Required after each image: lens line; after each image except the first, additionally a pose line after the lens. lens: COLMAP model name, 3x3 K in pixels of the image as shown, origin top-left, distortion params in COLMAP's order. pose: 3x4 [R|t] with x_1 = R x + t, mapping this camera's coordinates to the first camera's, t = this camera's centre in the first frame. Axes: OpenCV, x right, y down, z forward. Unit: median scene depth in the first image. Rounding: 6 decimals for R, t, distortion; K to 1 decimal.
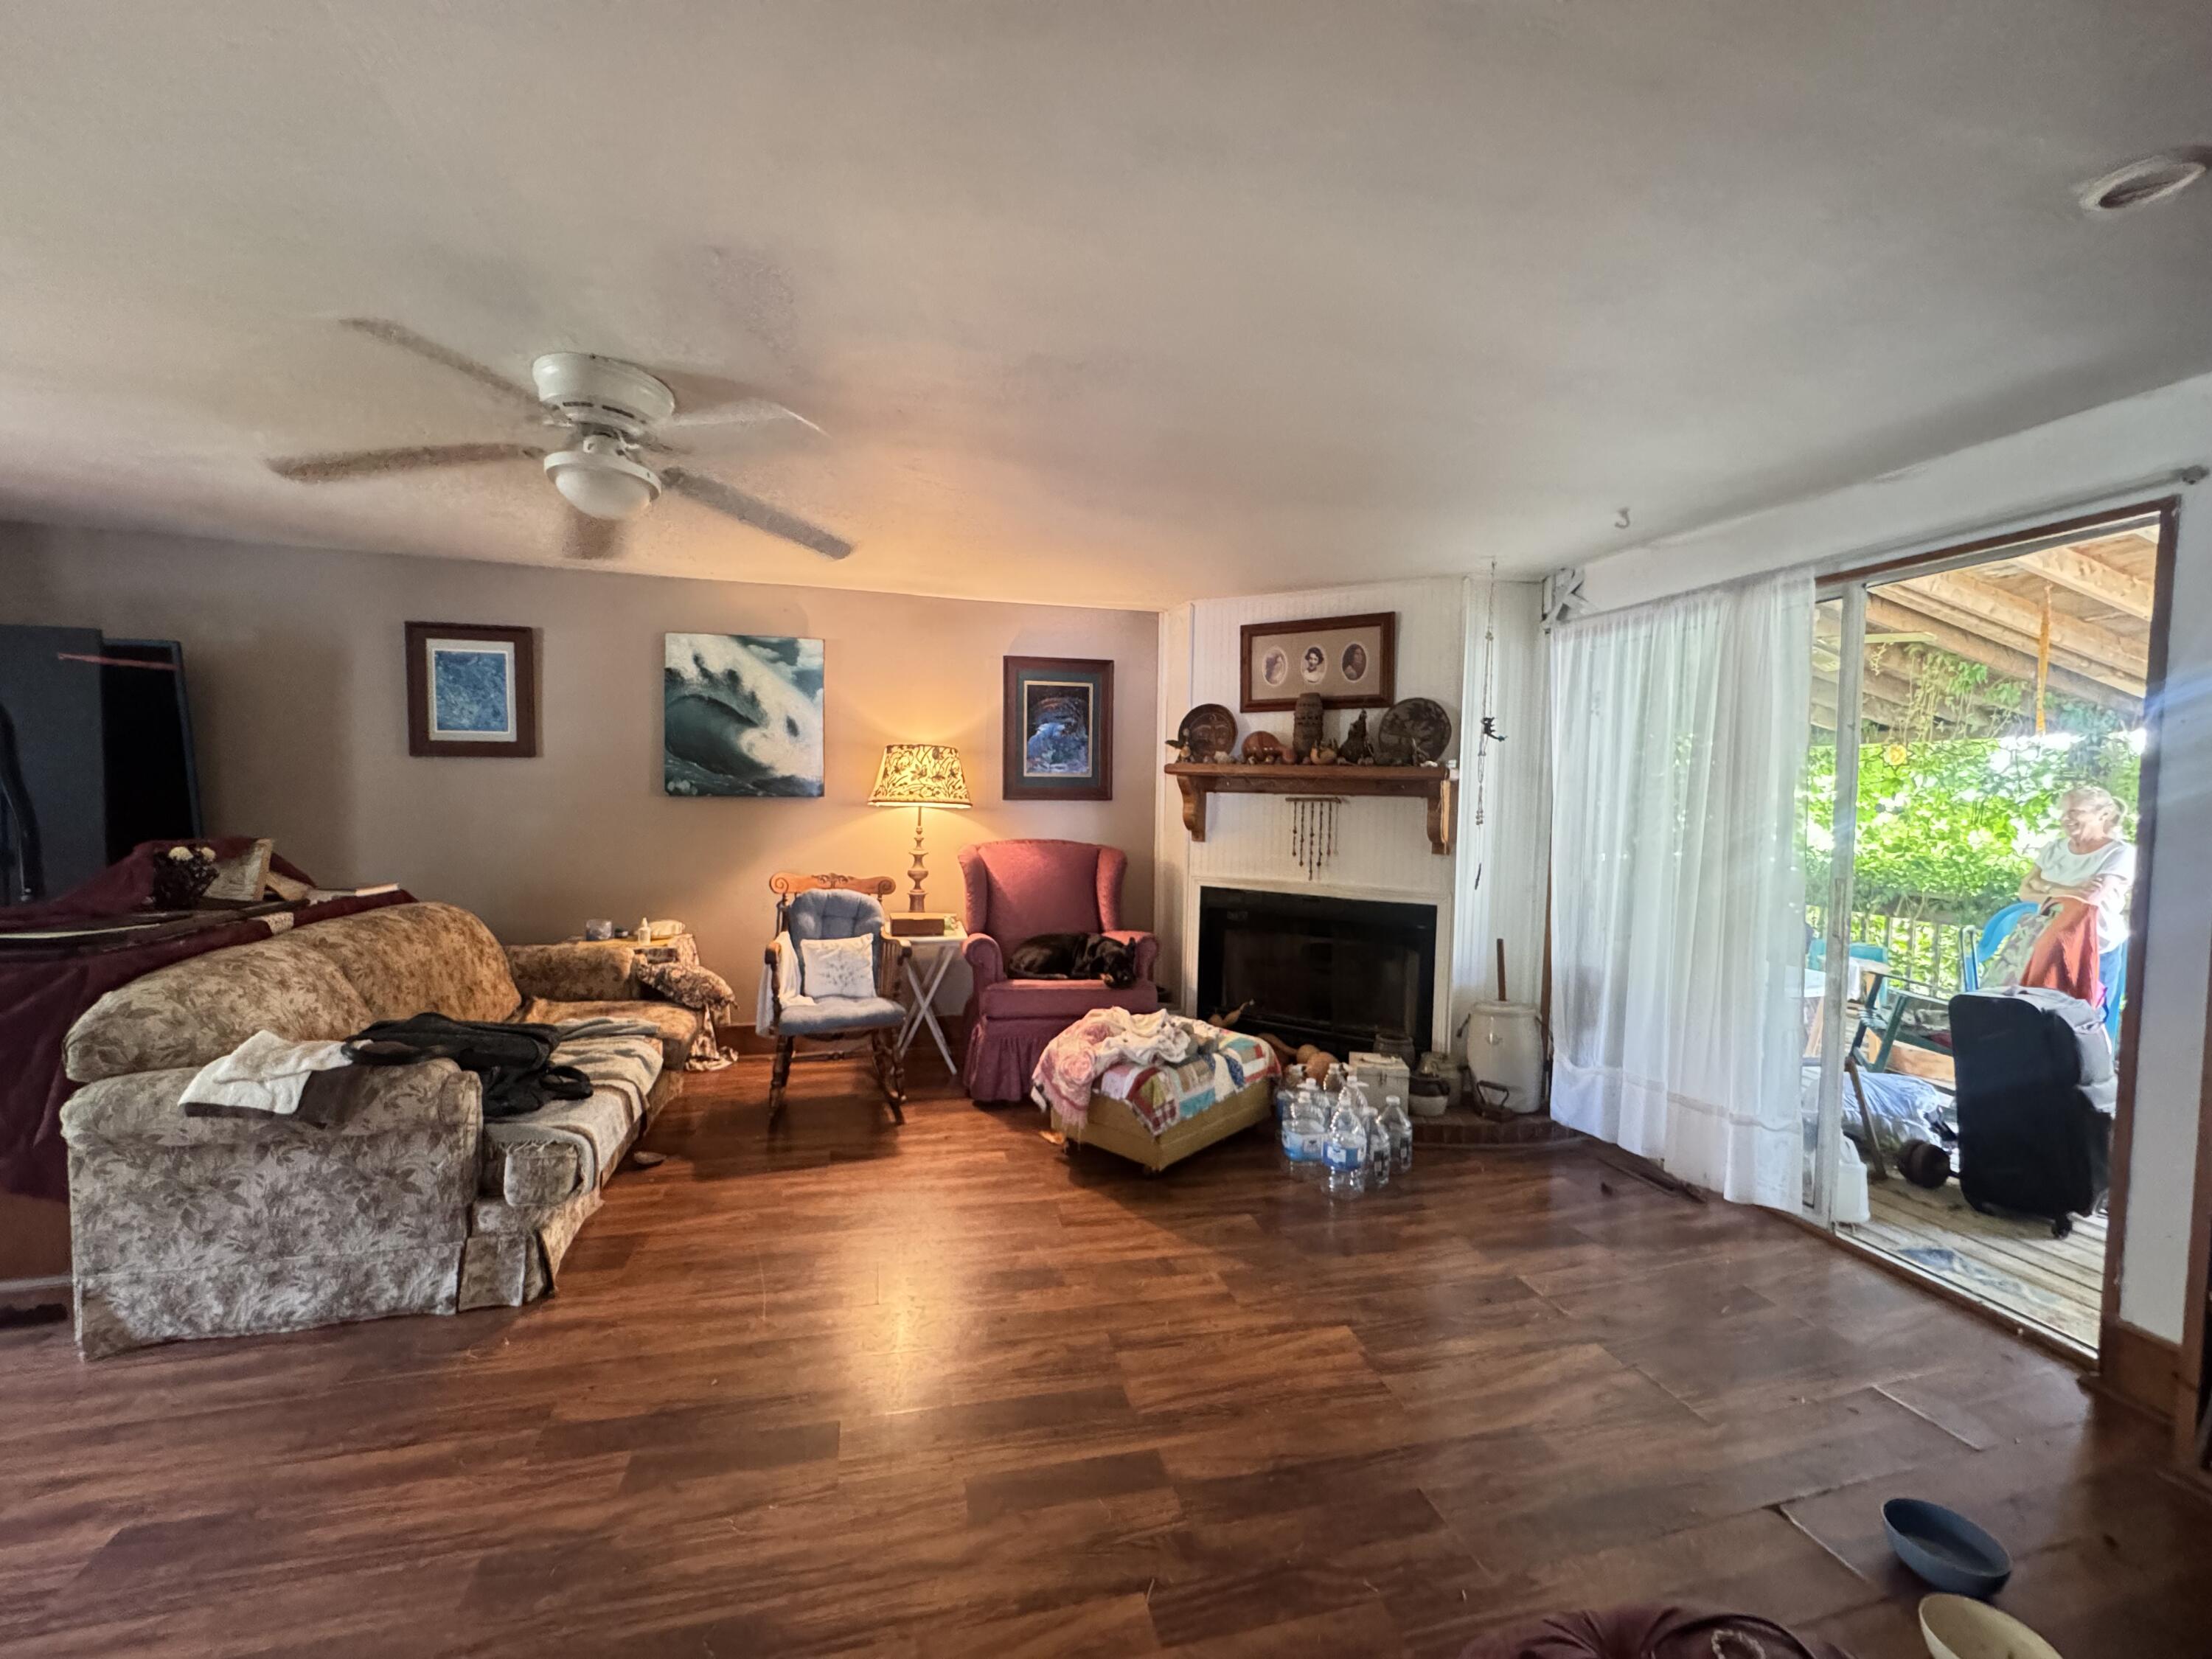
lens RADIAL K [[888.2, 0, 1101.4], [0, 888.2, 826.7], [0, 0, 1]] dist [-0.007420, 0.001581]
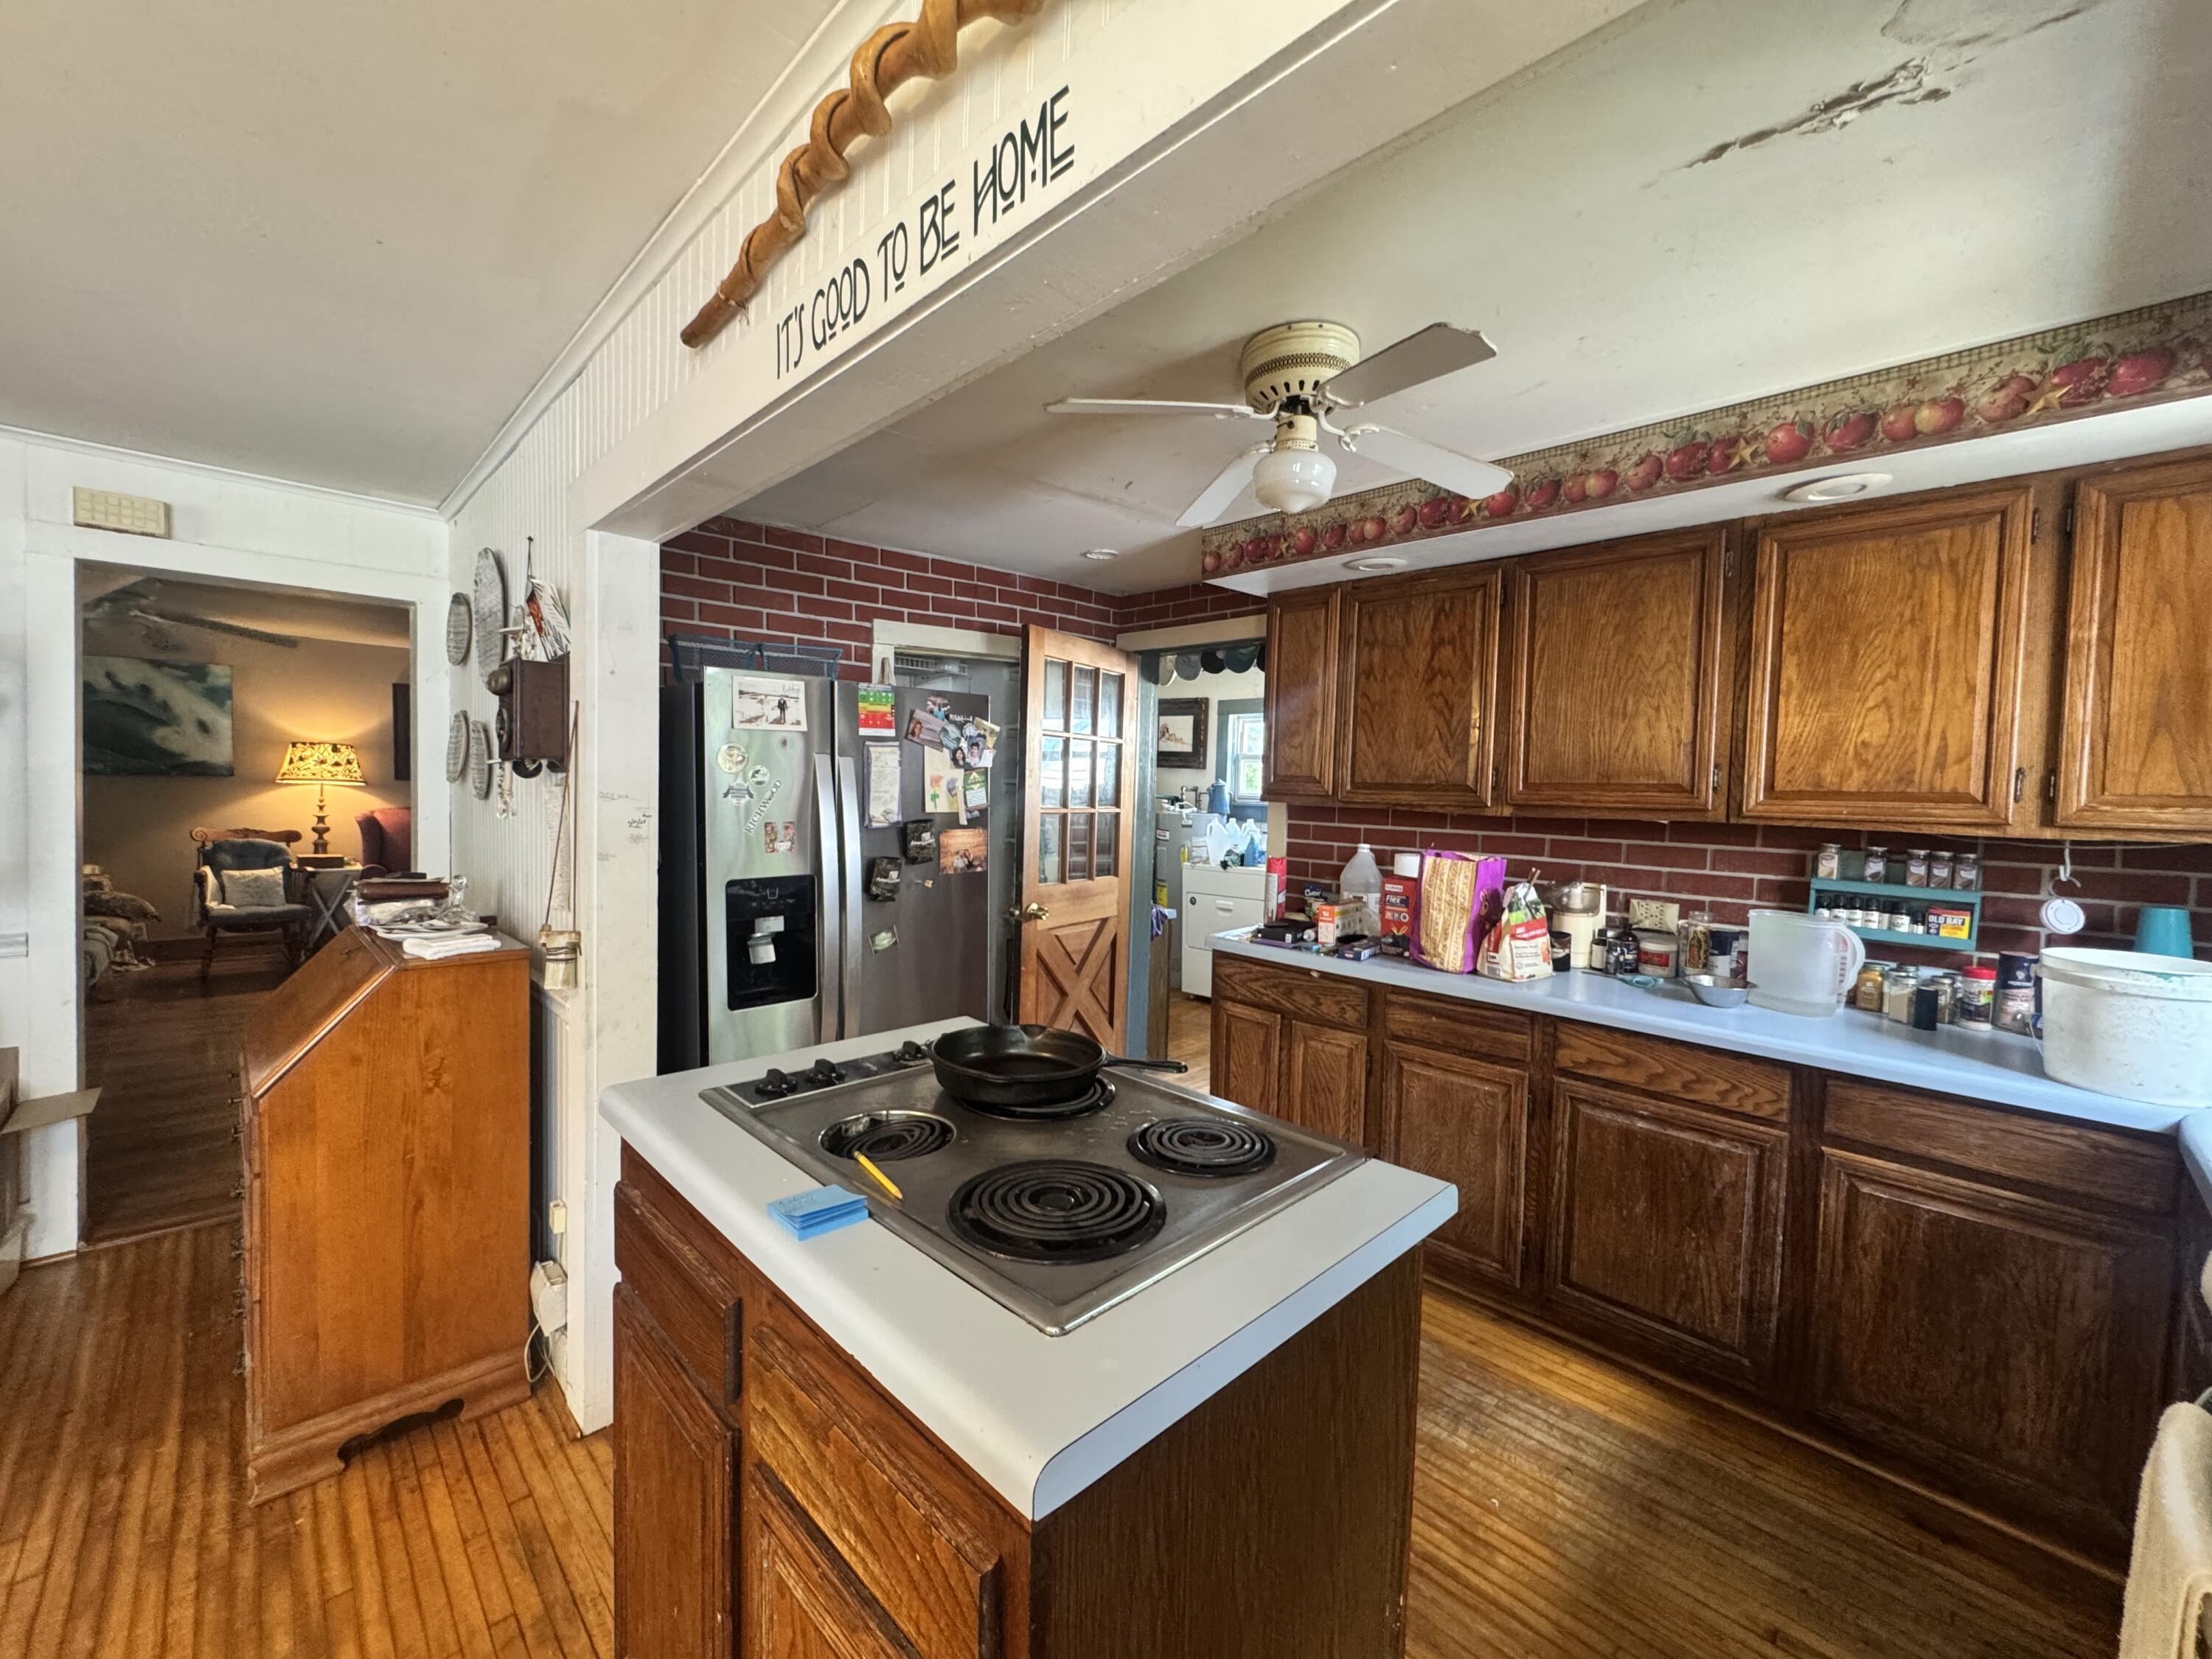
lens RADIAL K [[888.2, 0, 1106.6], [0, 888.2, 828.1], [0, 0, 1]] dist [-0.007420, 0.001581]
pose [[0.871562, -0.015453, 0.490042, 0.232602], [0.008203, 0.999823, 0.016939, 0.040404], [-0.490217, -0.010744, 0.871534, -1.013884]]
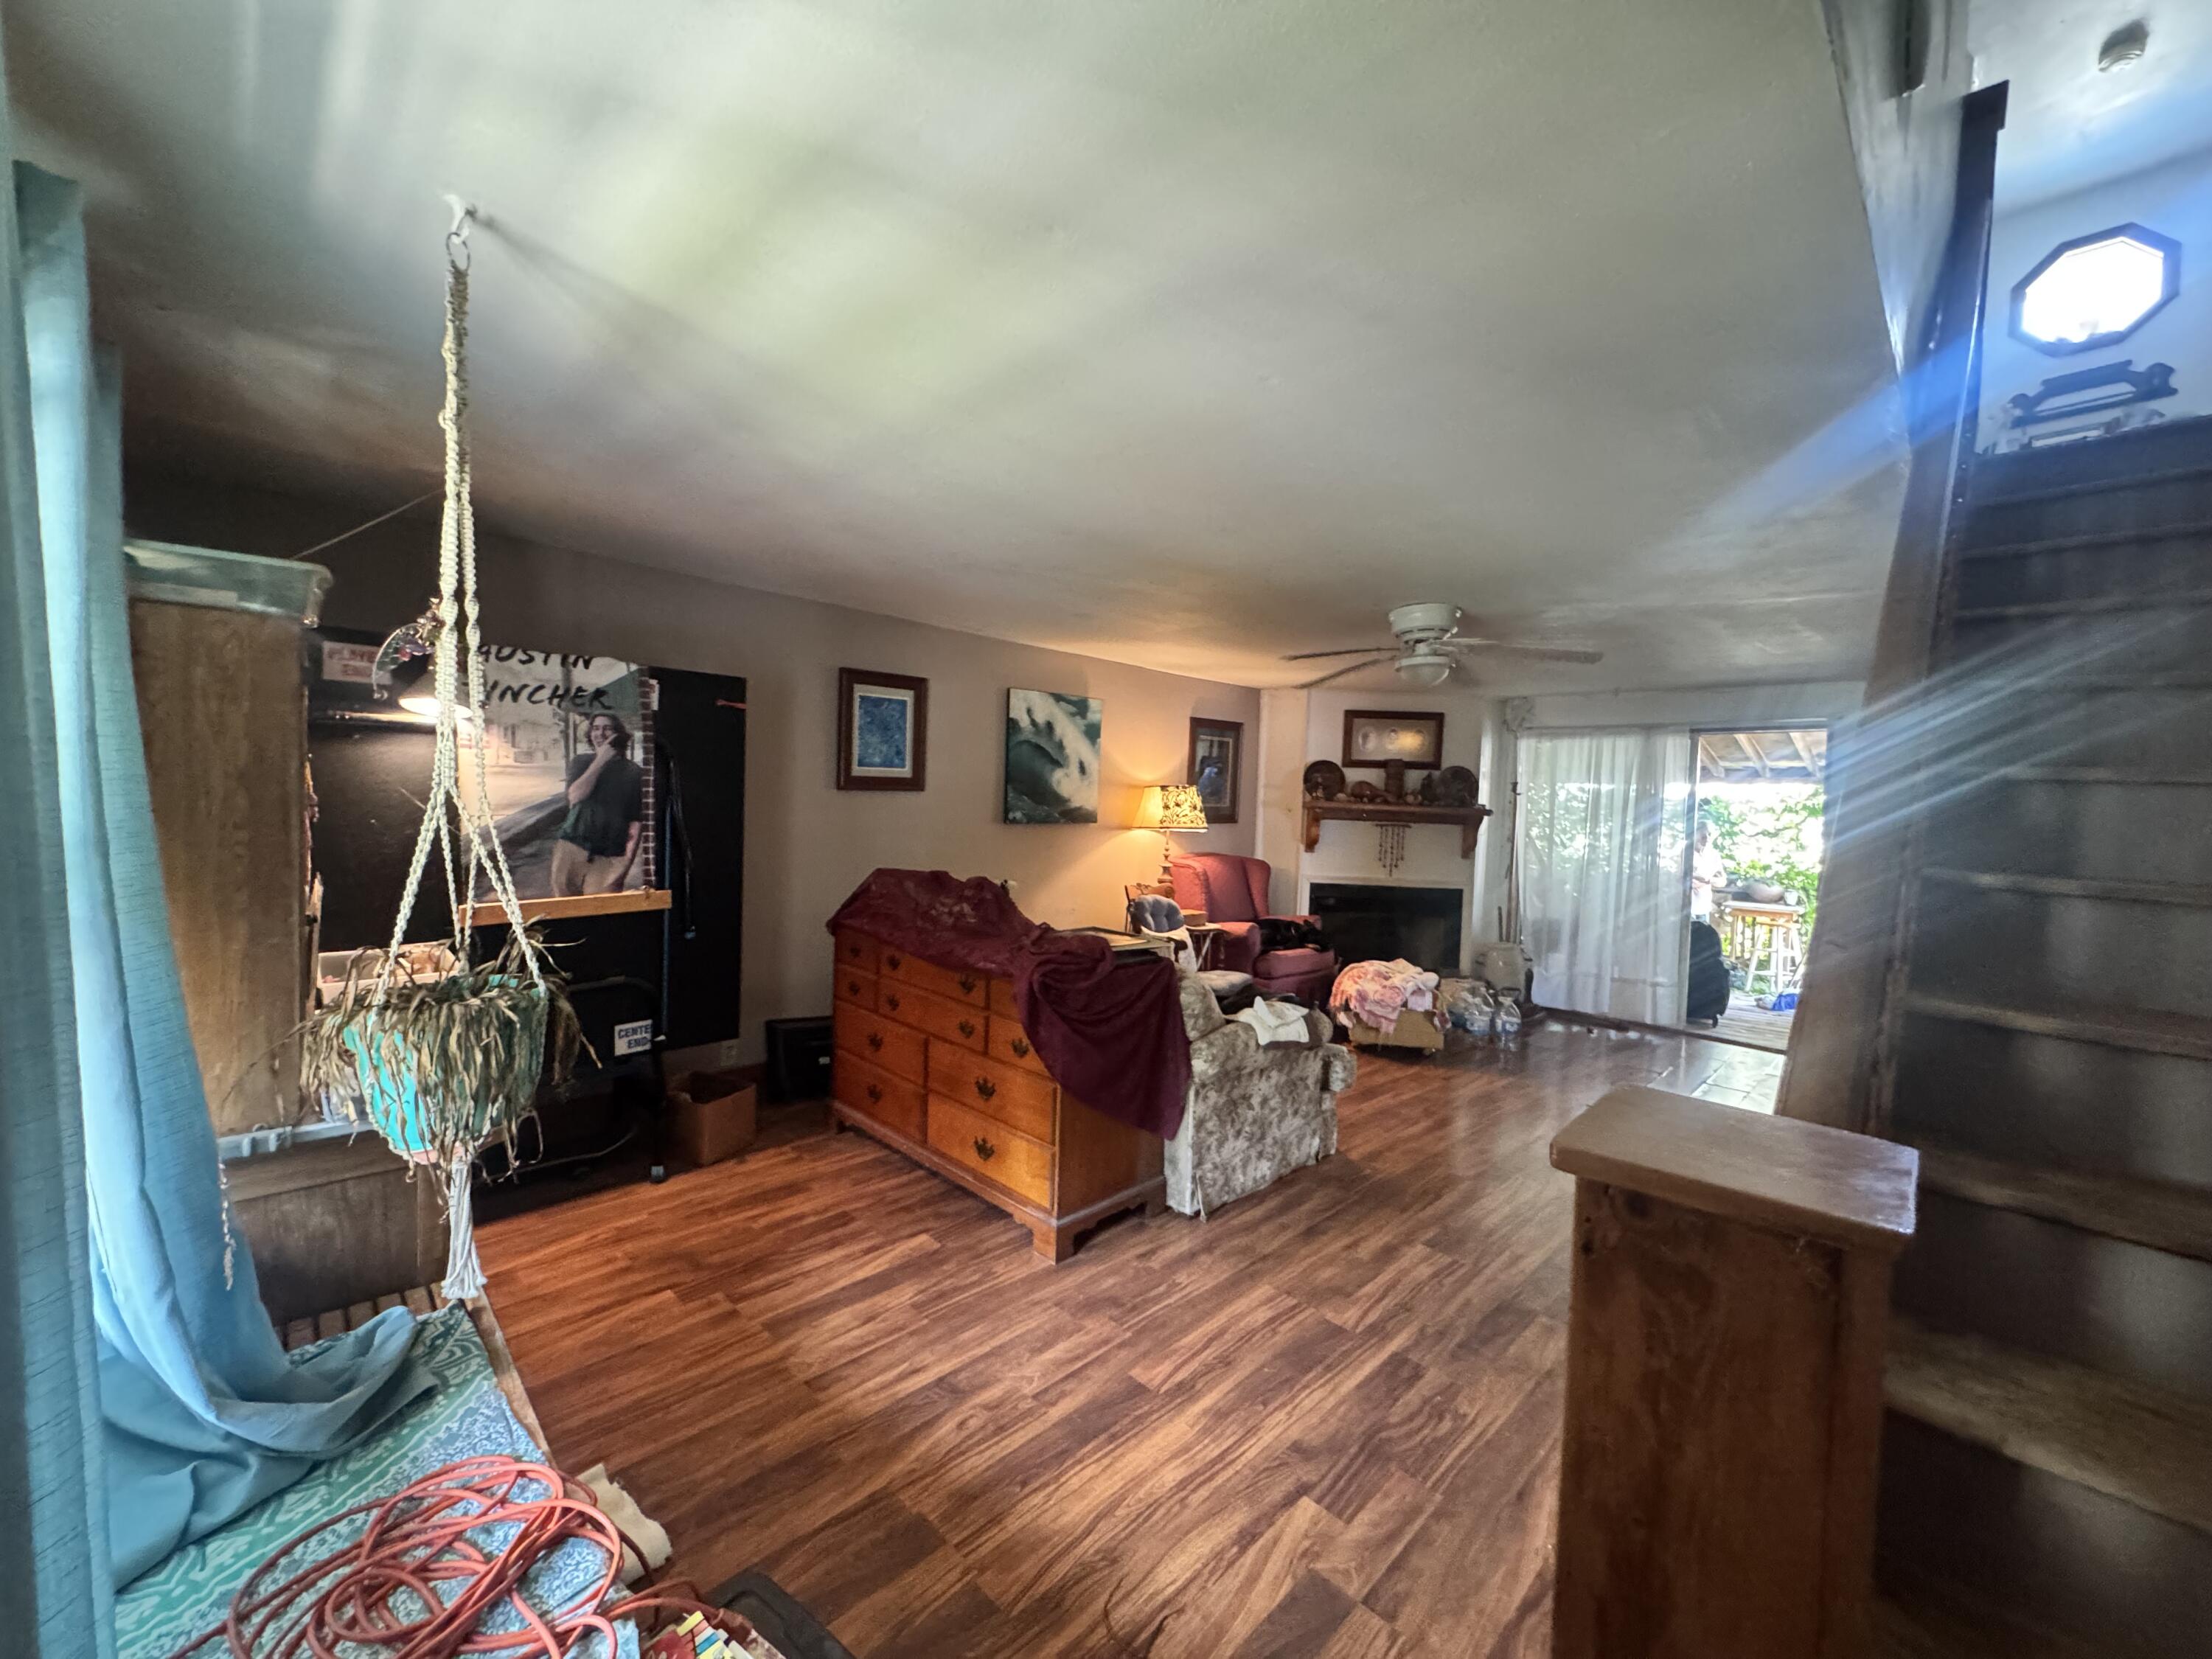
lens RADIAL K [[888.2, 0, 1102.5], [0, 888.2, 830.2], [0, 0, 1]] dist [-0.007420, 0.001581]
pose [[0.864685, -0.006228, 0.502275, -1.037295], [0.000343, 0.999930, 0.011809, -0.042492], [-0.502314, -0.010039, 0.864627, -0.111072]]
